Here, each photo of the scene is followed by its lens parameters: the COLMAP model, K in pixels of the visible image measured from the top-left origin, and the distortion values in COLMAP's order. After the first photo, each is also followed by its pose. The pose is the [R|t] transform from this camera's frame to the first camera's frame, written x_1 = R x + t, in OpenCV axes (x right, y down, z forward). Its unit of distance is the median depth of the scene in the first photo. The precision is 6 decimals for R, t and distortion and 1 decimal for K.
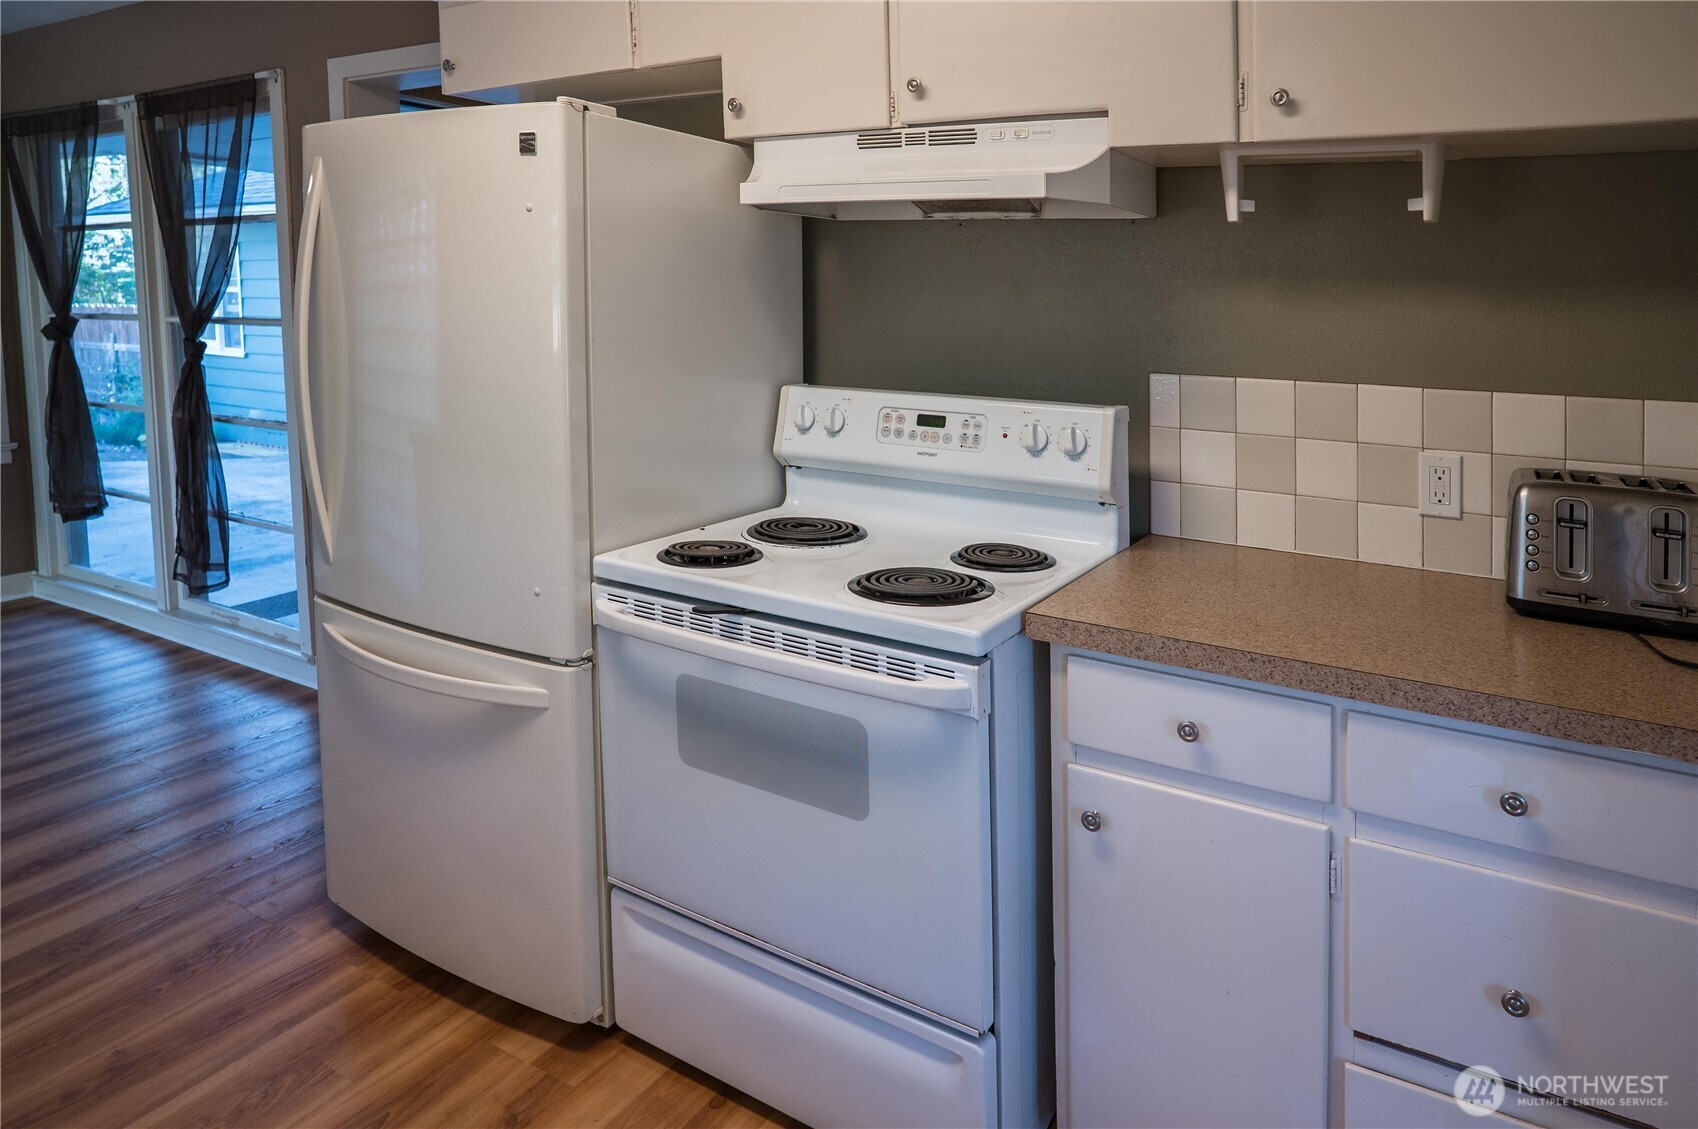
lens RADIAL K [[1081.5, 0, 871.9], [0, 1081.5, 409.9], [0, 0, 1]] dist [-0.049512, 0.034850]
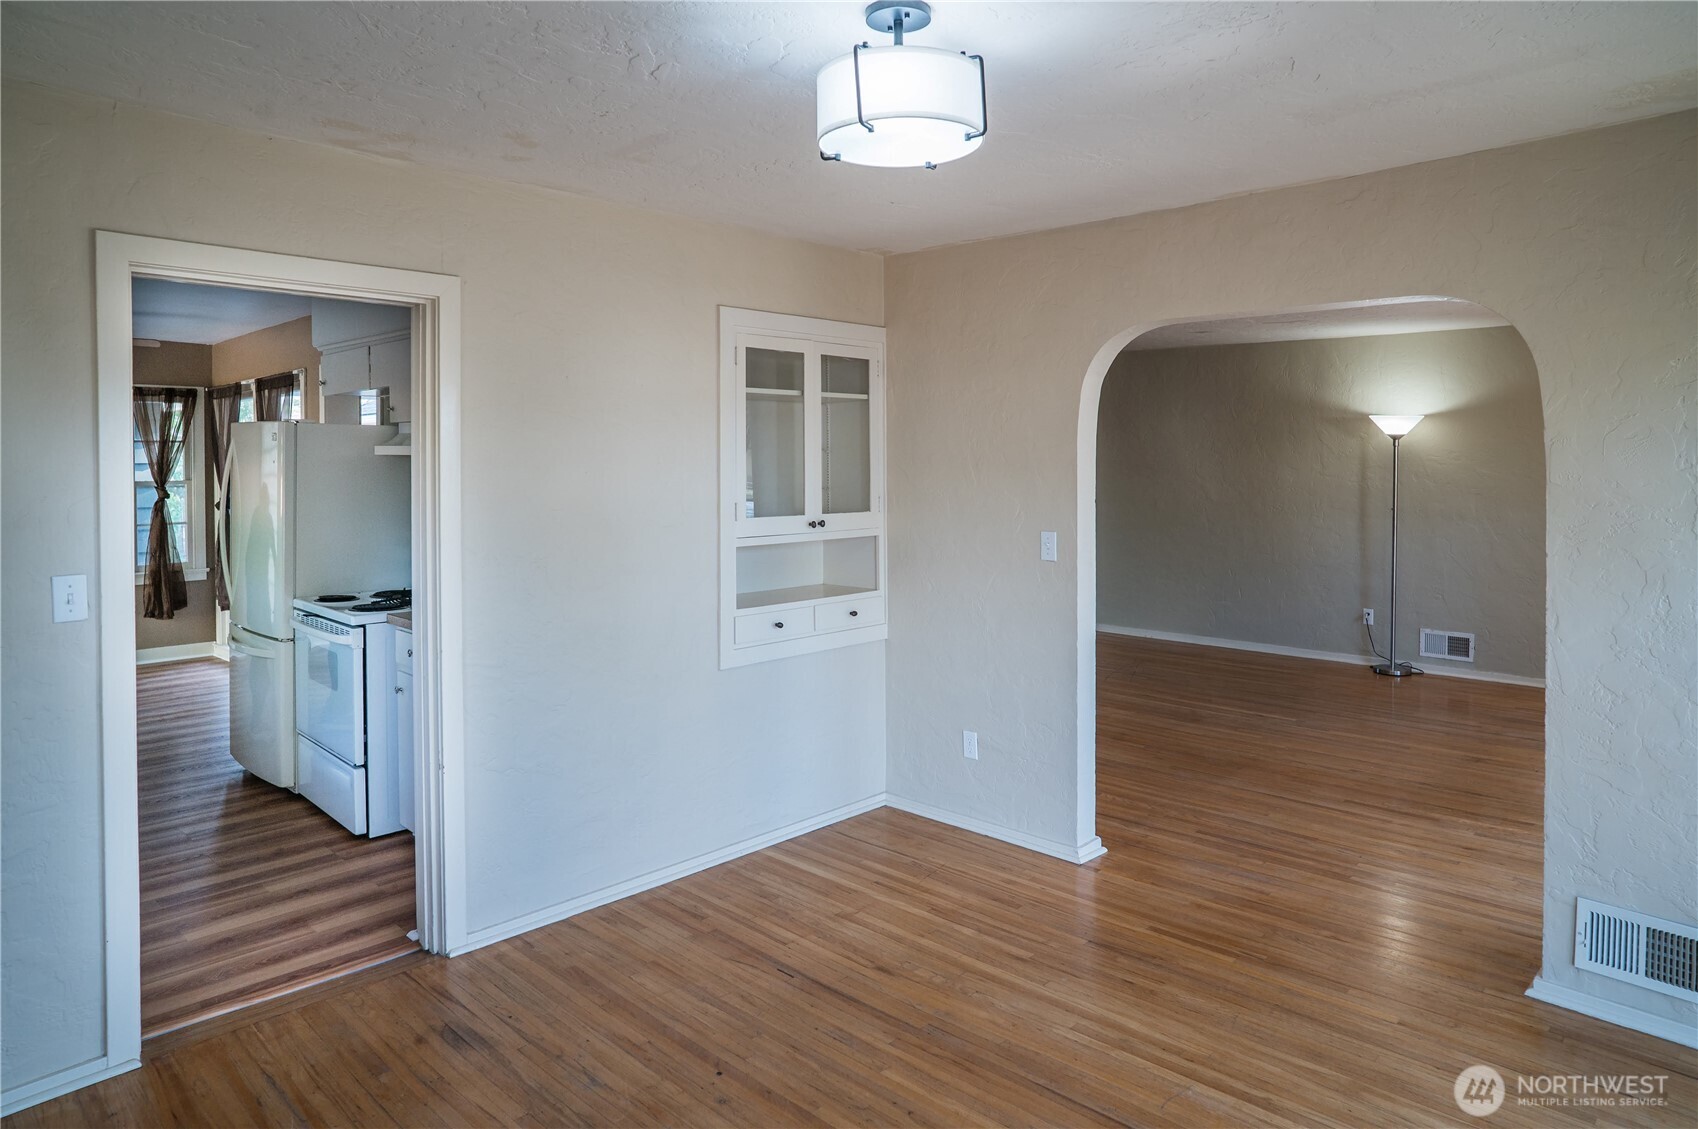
lens RADIAL K [[1081.5, 0, 863.9], [0, 1081.5, 467.4], [0, 0, 1]] dist [-0.049512, 0.034850]
pose [[0.970095, -0.027426, -0.241172, 0.765642], [0.006597, 0.996208, -0.086752, 0.026542], [0.242637, 0.082567, 0.966597, -0.521343]]
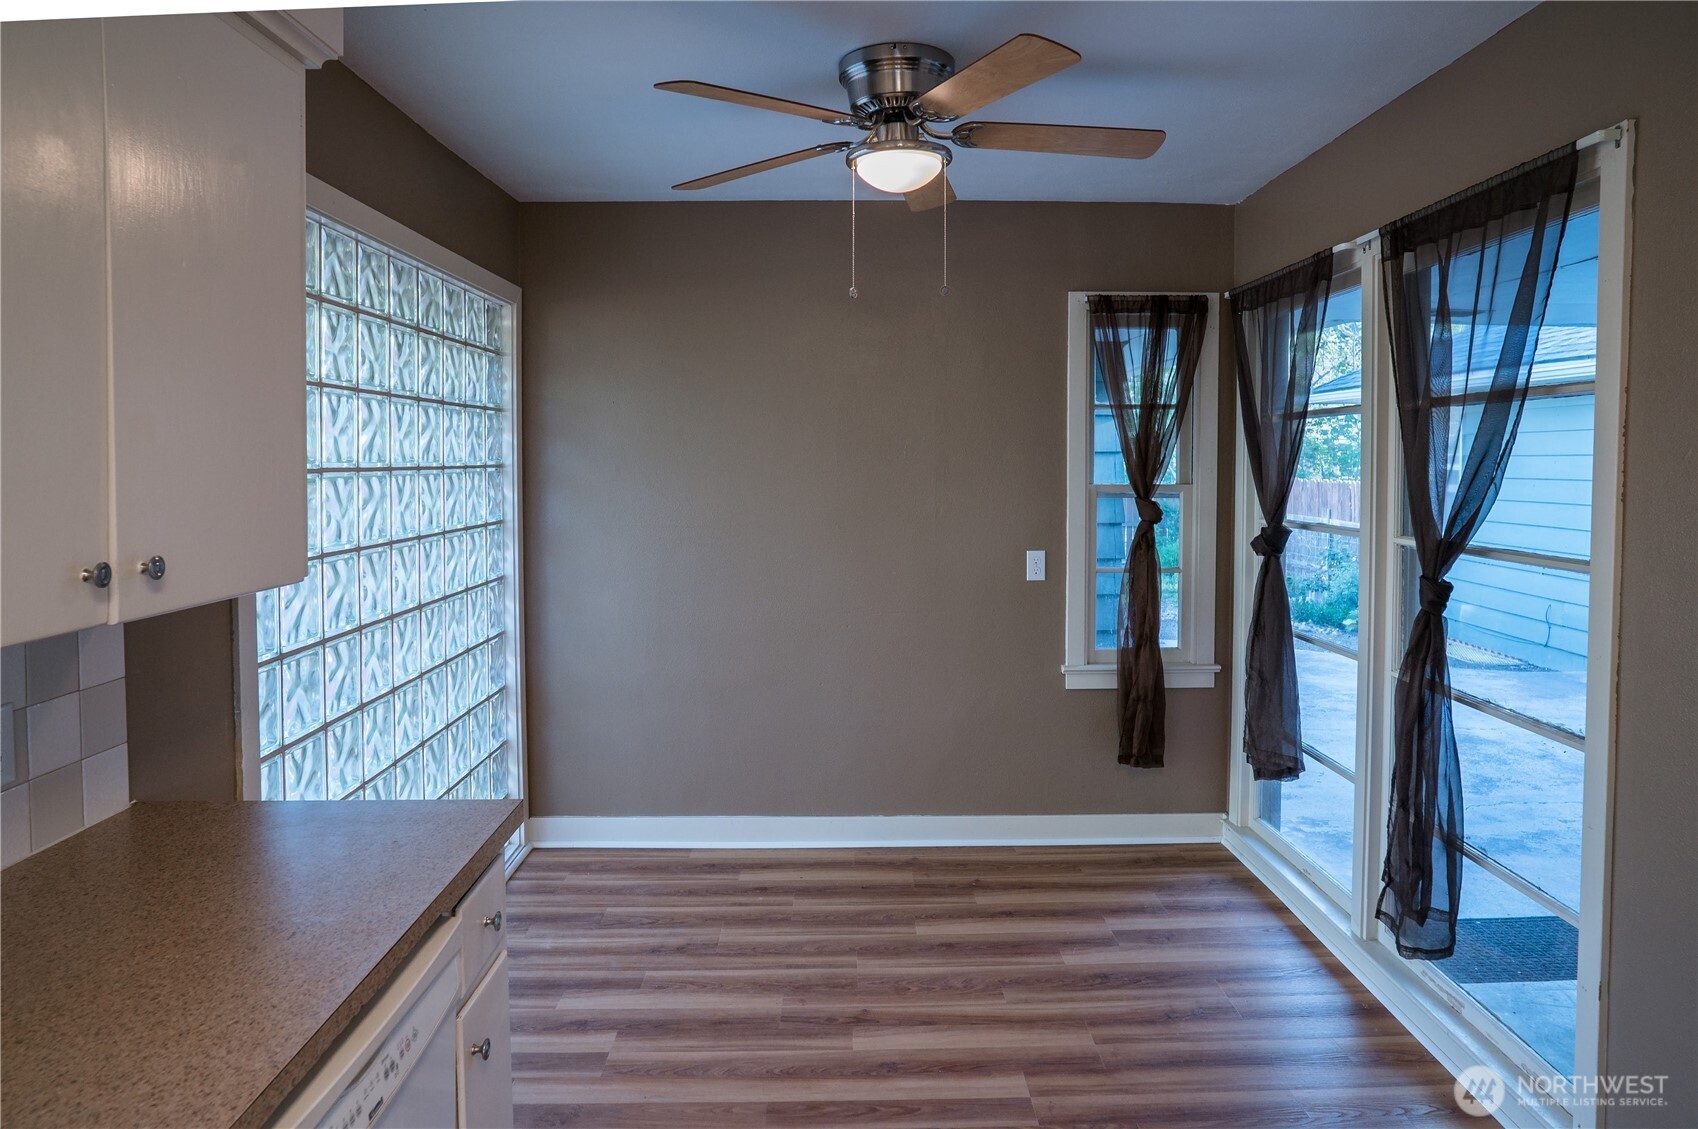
lens RADIAL K [[1081.5, 0, 855.3], [0, 1081.5, 524.8], [0, 0, 1]] dist [-0.049512, 0.034850]
pose [[0.510669, 0.037165, -0.858974, -0.238355], [-0.080482, 0.996745, -0.004721, -0.063580], [0.856002, 0.071542, 0.511998, 0.331081]]
